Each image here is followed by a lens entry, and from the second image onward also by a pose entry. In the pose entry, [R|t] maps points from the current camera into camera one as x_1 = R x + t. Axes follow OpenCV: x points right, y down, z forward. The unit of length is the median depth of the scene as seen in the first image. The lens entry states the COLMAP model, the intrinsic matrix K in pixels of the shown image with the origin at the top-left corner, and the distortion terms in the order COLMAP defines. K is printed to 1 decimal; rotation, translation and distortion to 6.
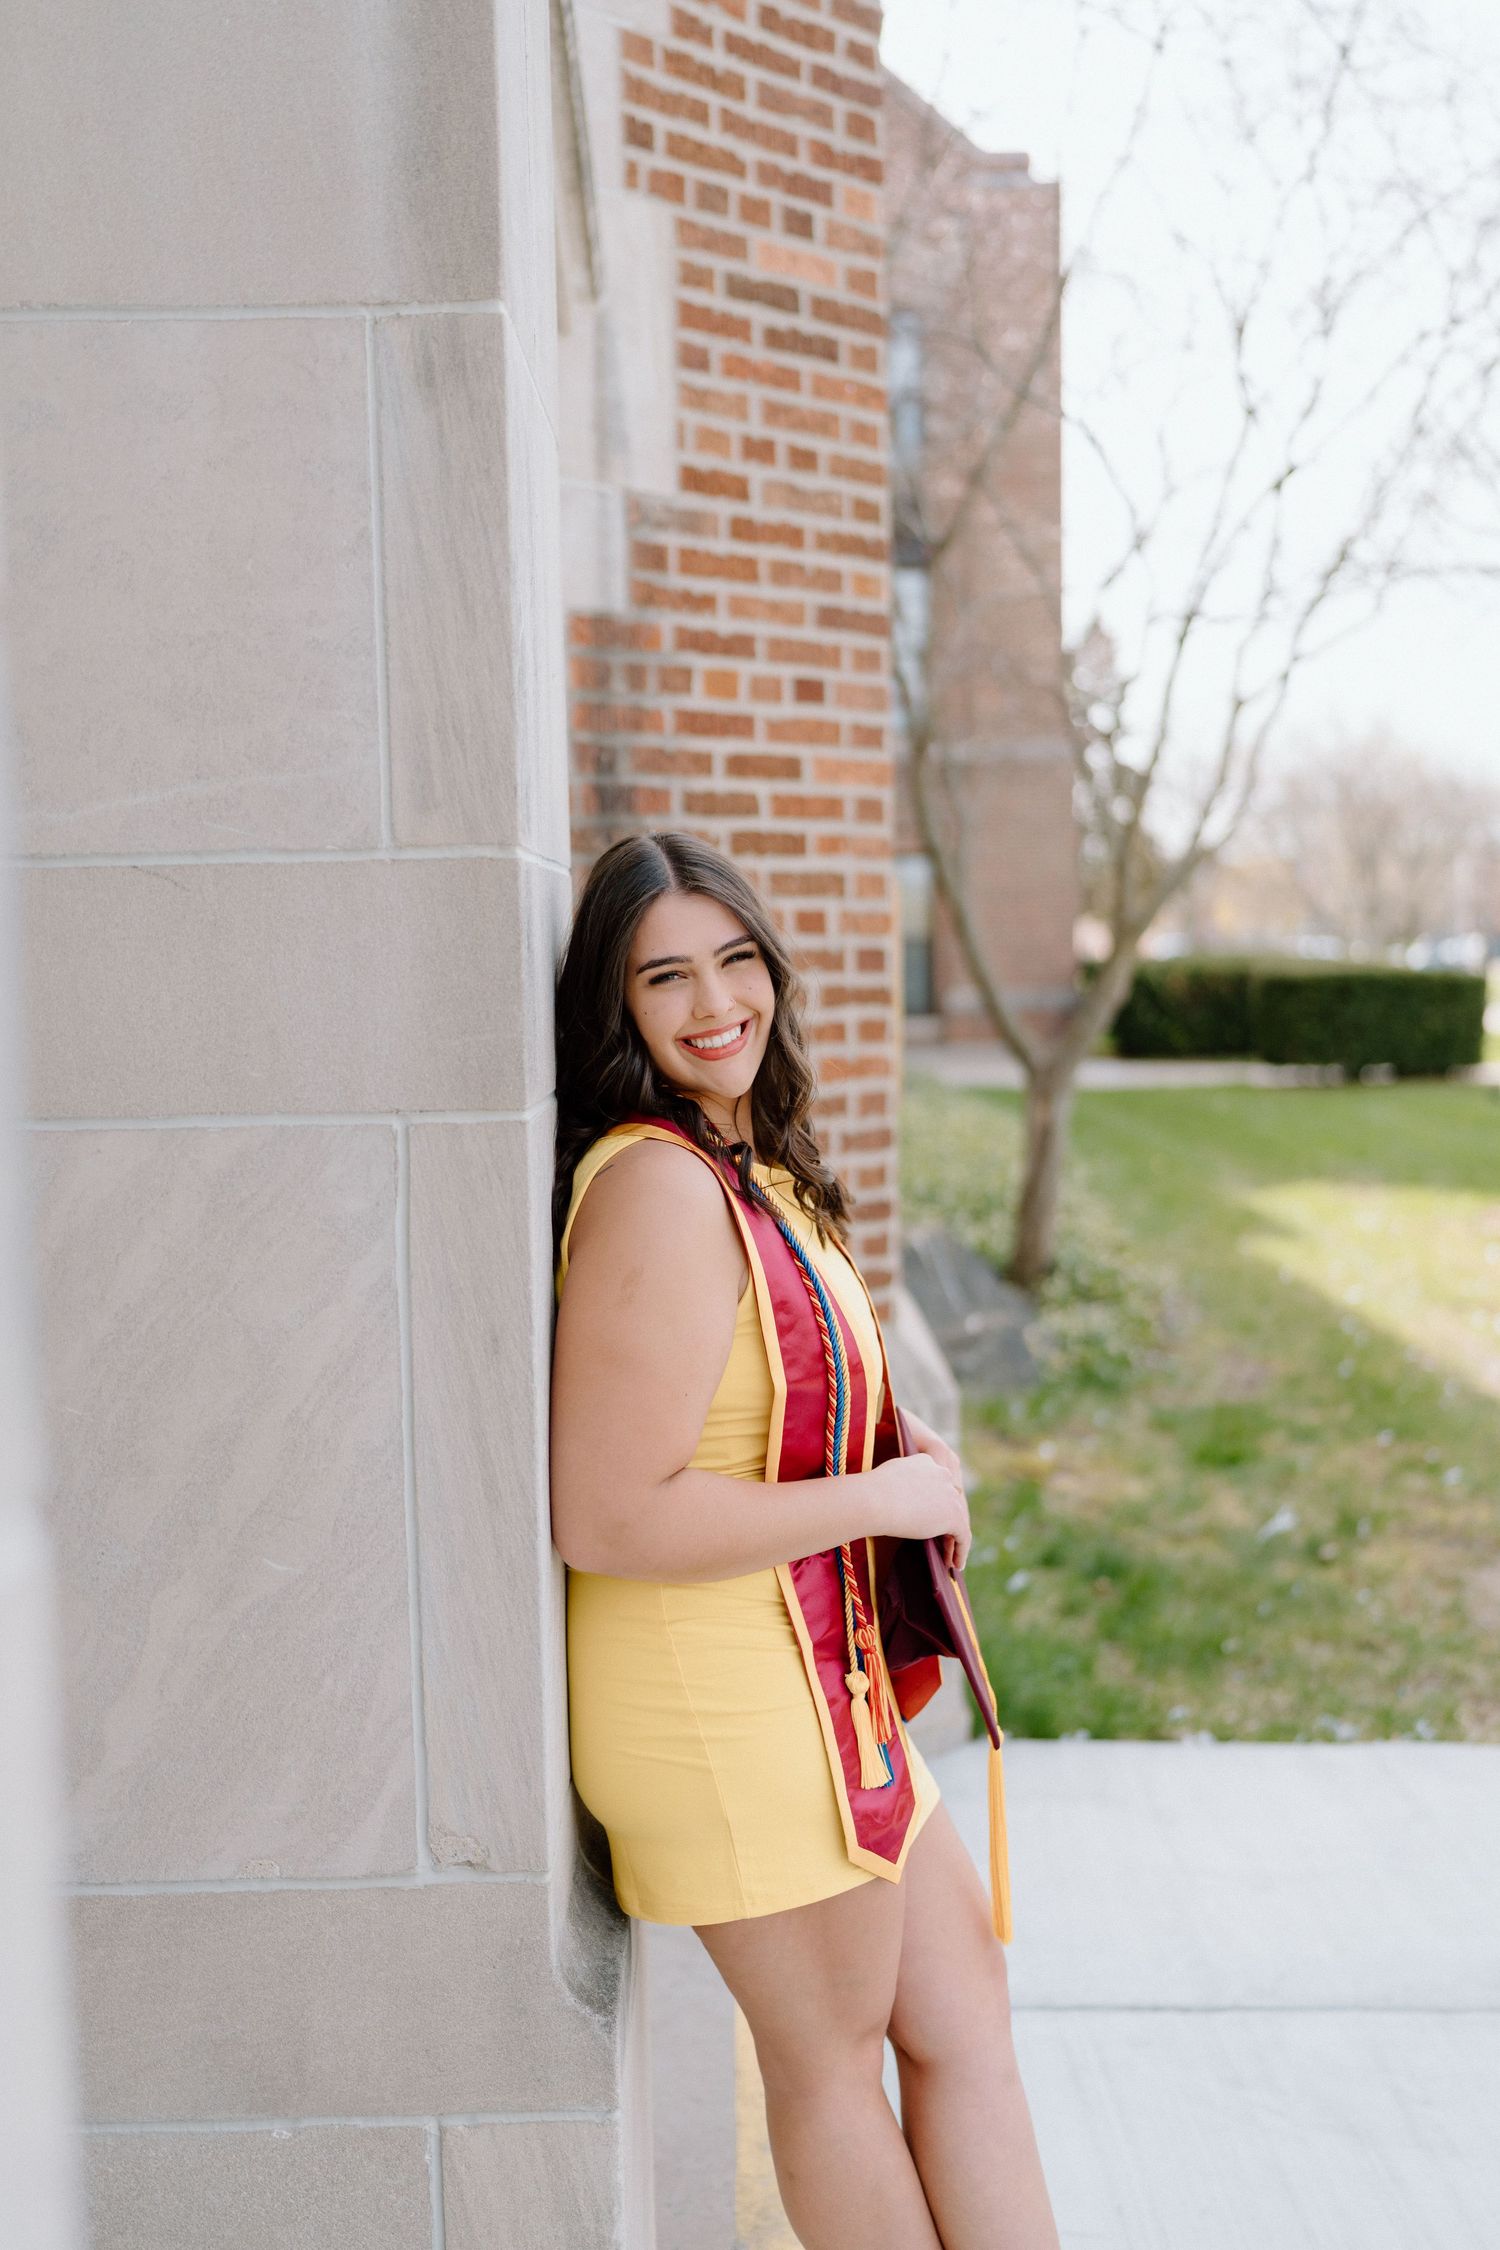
lens RADIAL K [[2177.6, 0, 747.0], [0, 2177.6, 1134.1], [0, 0, 1]] dist [0.002966, 0.012341]
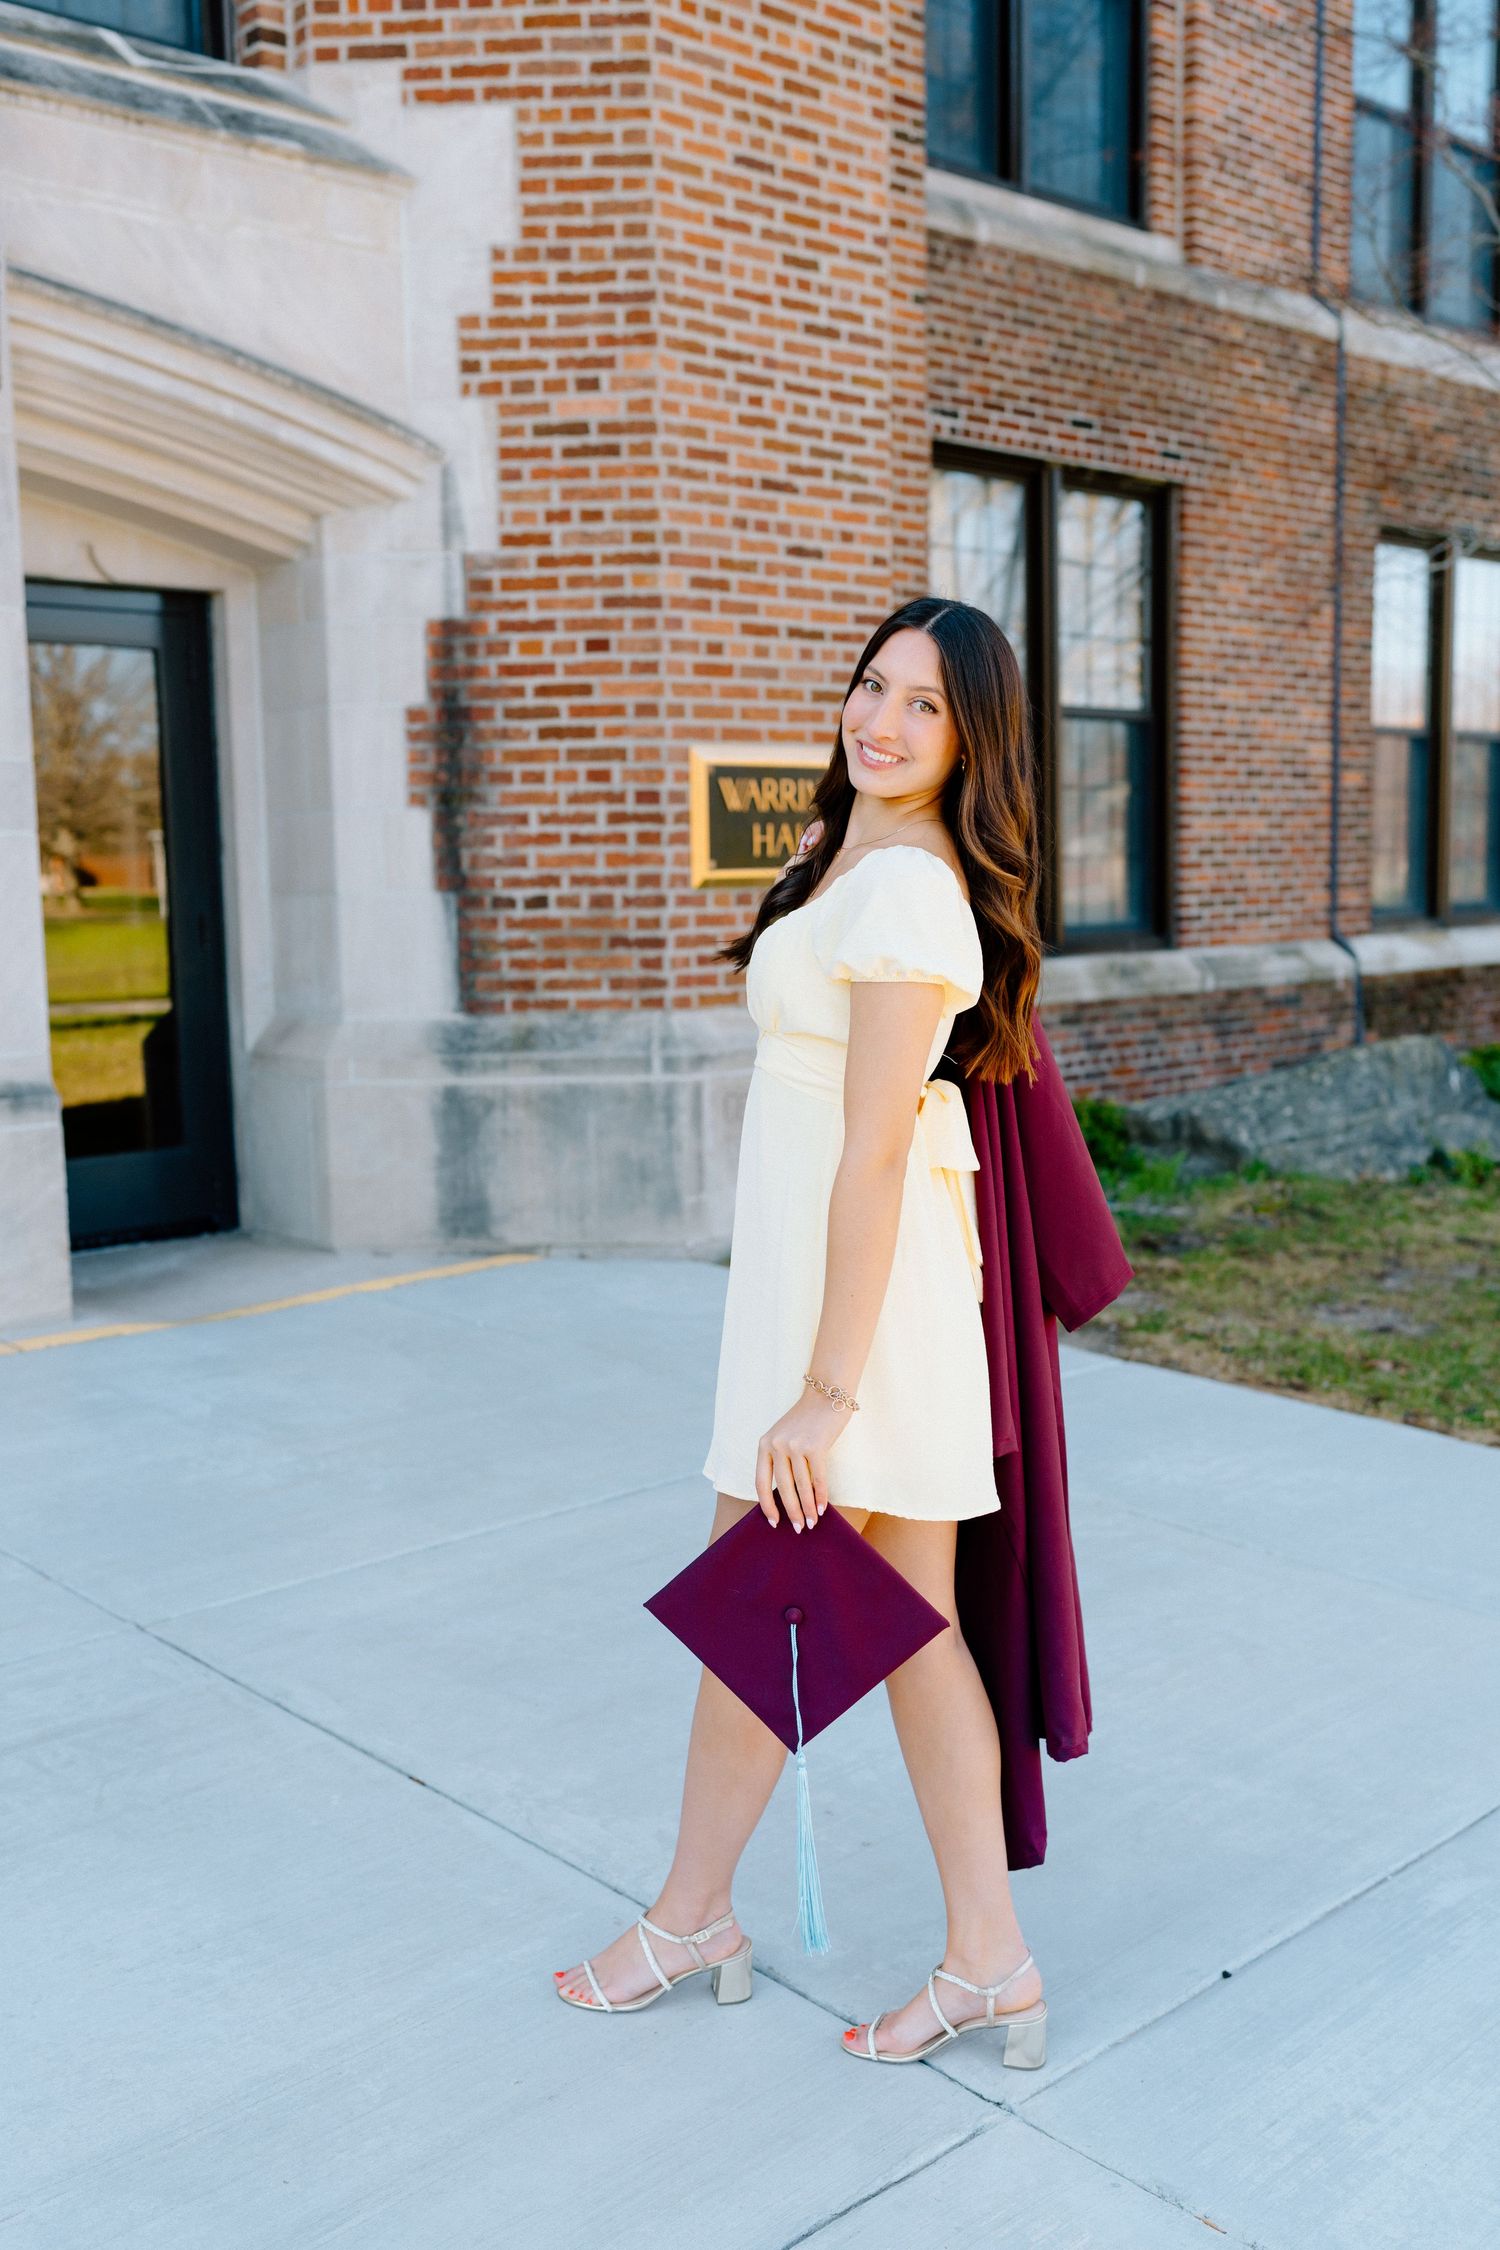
lens RADIAL K [[2175.8, 0, 728.0], [0, 2175.8, 1123.2], [0, 0, 1]] dist [-0.008240, 0.033496]
pose [[0.687846, 0.094887, -0.719628, 1.523766], [-0.057832, 0.995431, 0.075976, 0.047979], [0.723549, -0.010642, 0.690191, -0.168395]]
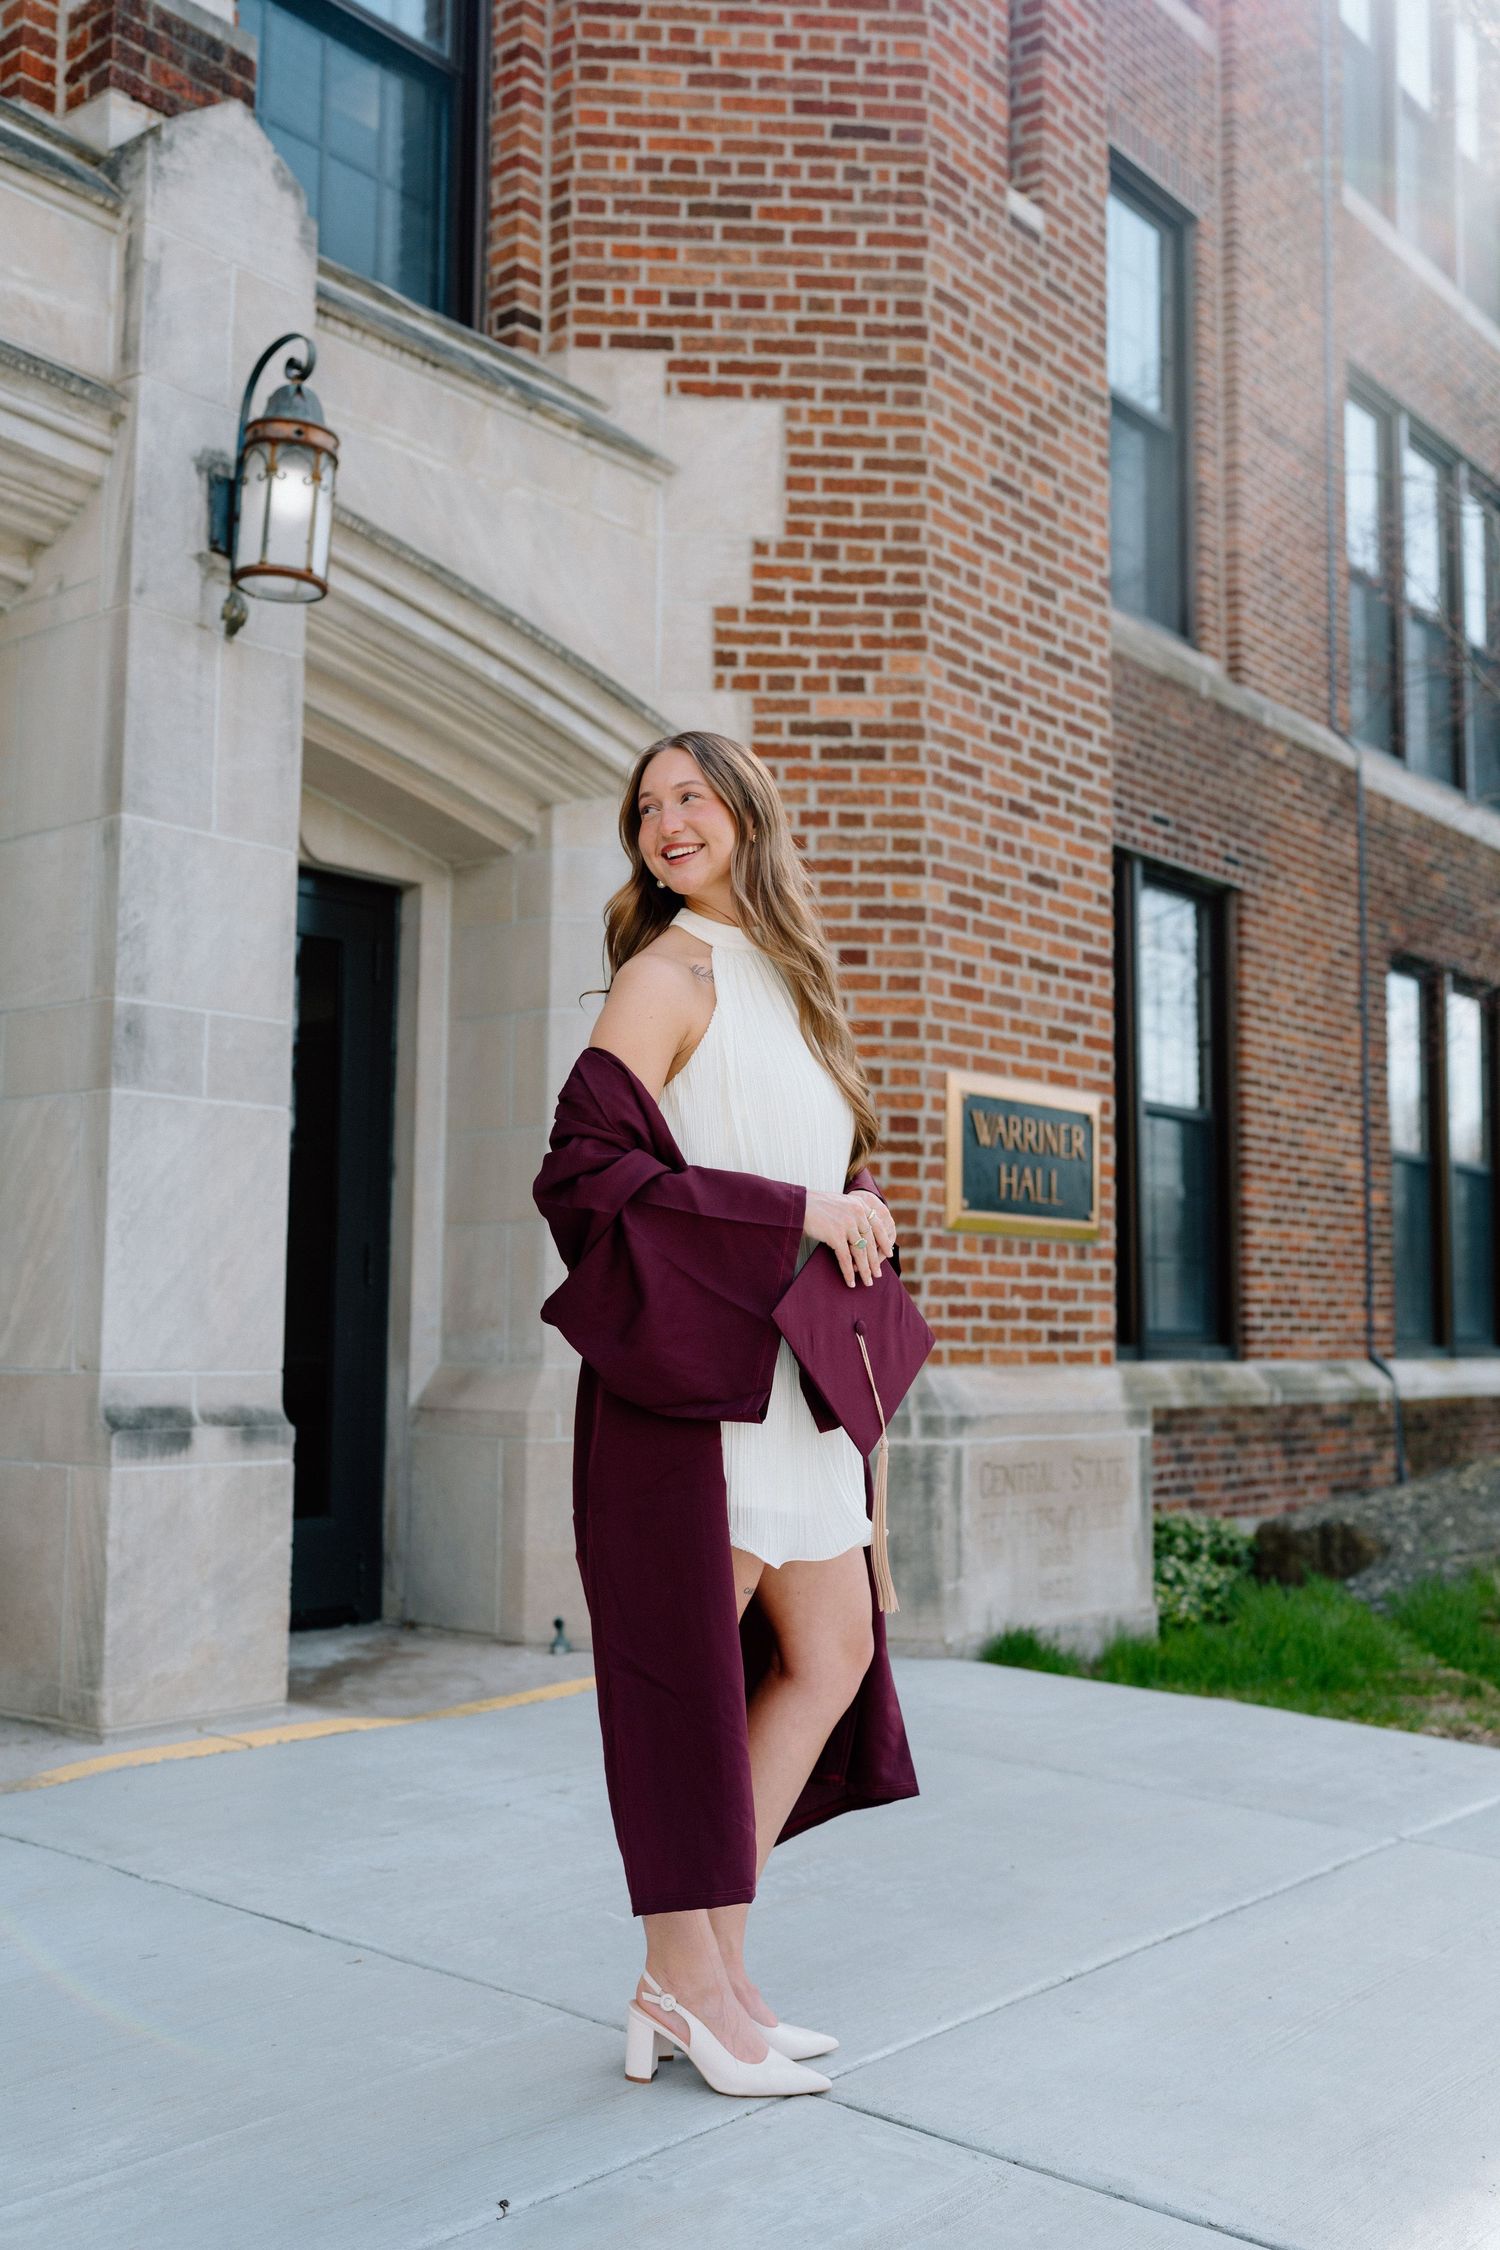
lens RADIAL K [[2175.8, 0, 728.0], [0, 2175.8, 1123.2], [0, 0, 1]] dist [-0.008240, 0.033496]
pose [[0.770233, -0.032718, -0.636923, 1.051660], [-0.080766, 0.985639, -0.148301, 0.176644], [0.632628, 0.165668, 0.756529, -0.278551]]
